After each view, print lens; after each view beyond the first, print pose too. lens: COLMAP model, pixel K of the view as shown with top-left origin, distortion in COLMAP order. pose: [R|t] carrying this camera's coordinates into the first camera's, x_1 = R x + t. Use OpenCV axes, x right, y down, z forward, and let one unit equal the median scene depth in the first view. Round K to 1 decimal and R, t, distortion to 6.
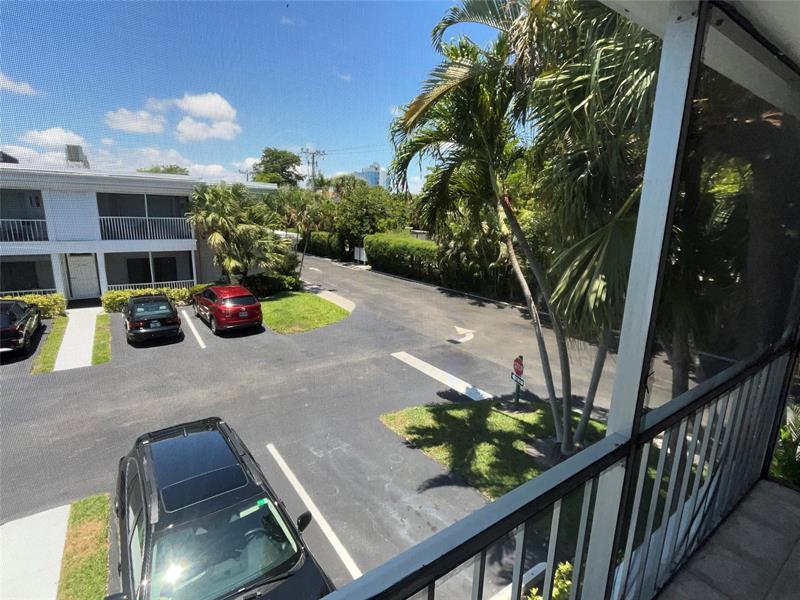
lens RADIAL K [[401.6, 0, 400.0], [0, 401.6, 300.0], [0, 0, 1]] dist [-0.000256, 0.000058]
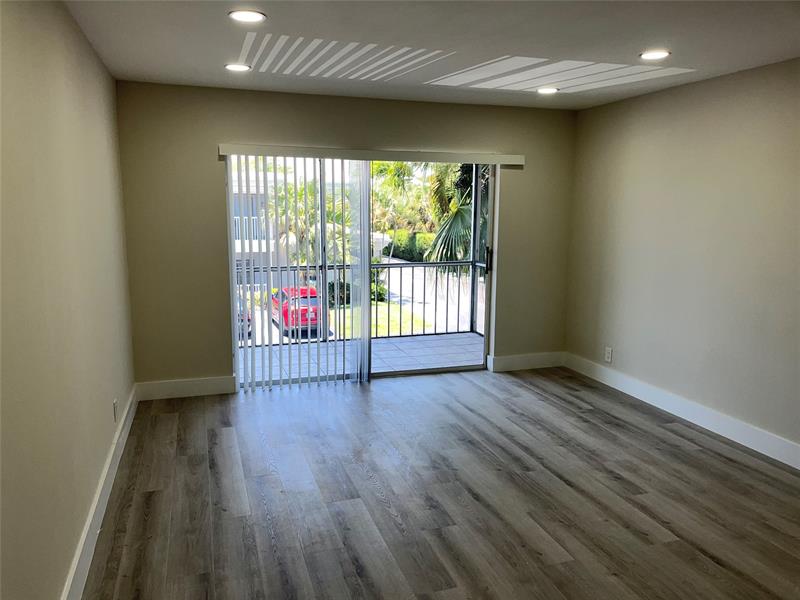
lens RADIAL K [[591.9, 0, 385.9], [0, 591.9, 326.4], [0, 0, 1]] dist [0.007882, 0.002222]
pose [[0.949497, 0.044632, -0.310586, 0.194202], [-0.050932, 0.998628, -0.012198, 0.060300], [0.309615, 0.027401, 0.950467, -0.248263]]
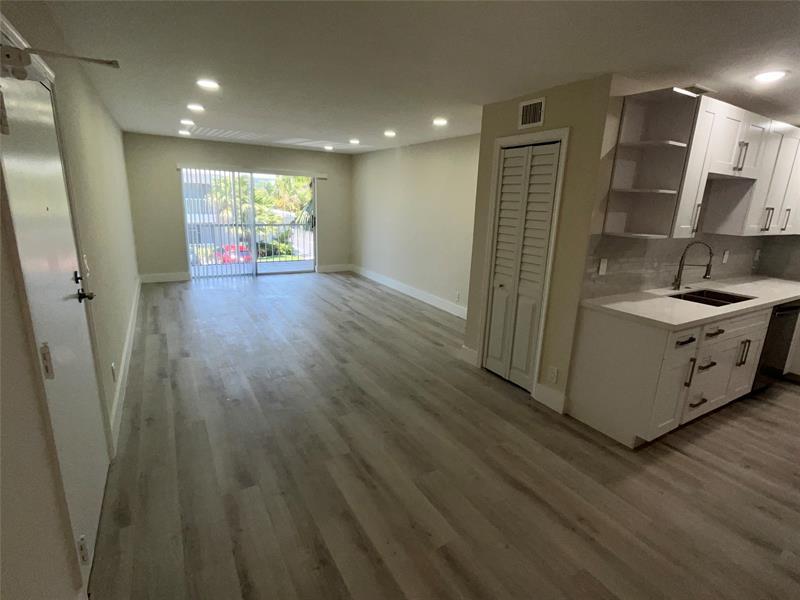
lens RADIAL K [[401.6, 0, 400.0], [0, 401.6, 300.0], [0, 0, 1]] dist [-0.000256, 0.000058]
pose [[0.995944, 0.032238, -0.084001, 0.297380], [-0.029629, 0.999045, 0.032119, 0.094467], [0.084956, -0.029500, 0.995948, -0.405869]]
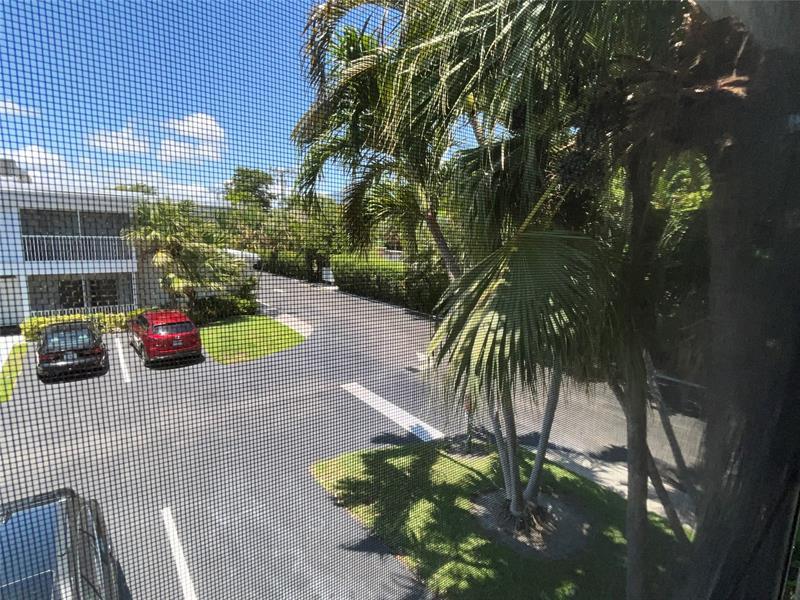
lens RADIAL K [[401.6, 0, 400.0], [0, 401.6, 300.0], [0, 0, 1]] dist [-0.000256, 0.000058]
pose [[0.999029, -0.006660, 0.043550, 0.060633], [0.008731, 0.998832, -0.047530, -0.011702], [-0.043182, 0.047864, 0.997920, 0.066102]]
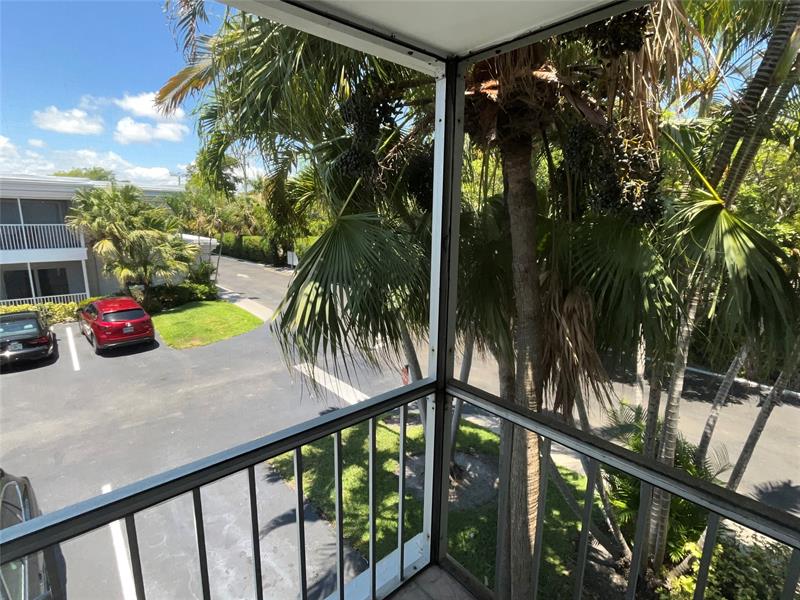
lens RADIAL K [[401.6, 0, 400.0], [0, 401.6, 300.0], [0, 0, 1]] dist [-0.000256, 0.000058]
pose [[0.994683, -0.035826, 0.096553, 0.113907], [0.036295, 0.999336, -0.003103, -0.005709], [-0.096377, 0.006591, 0.995323, 0.039356]]
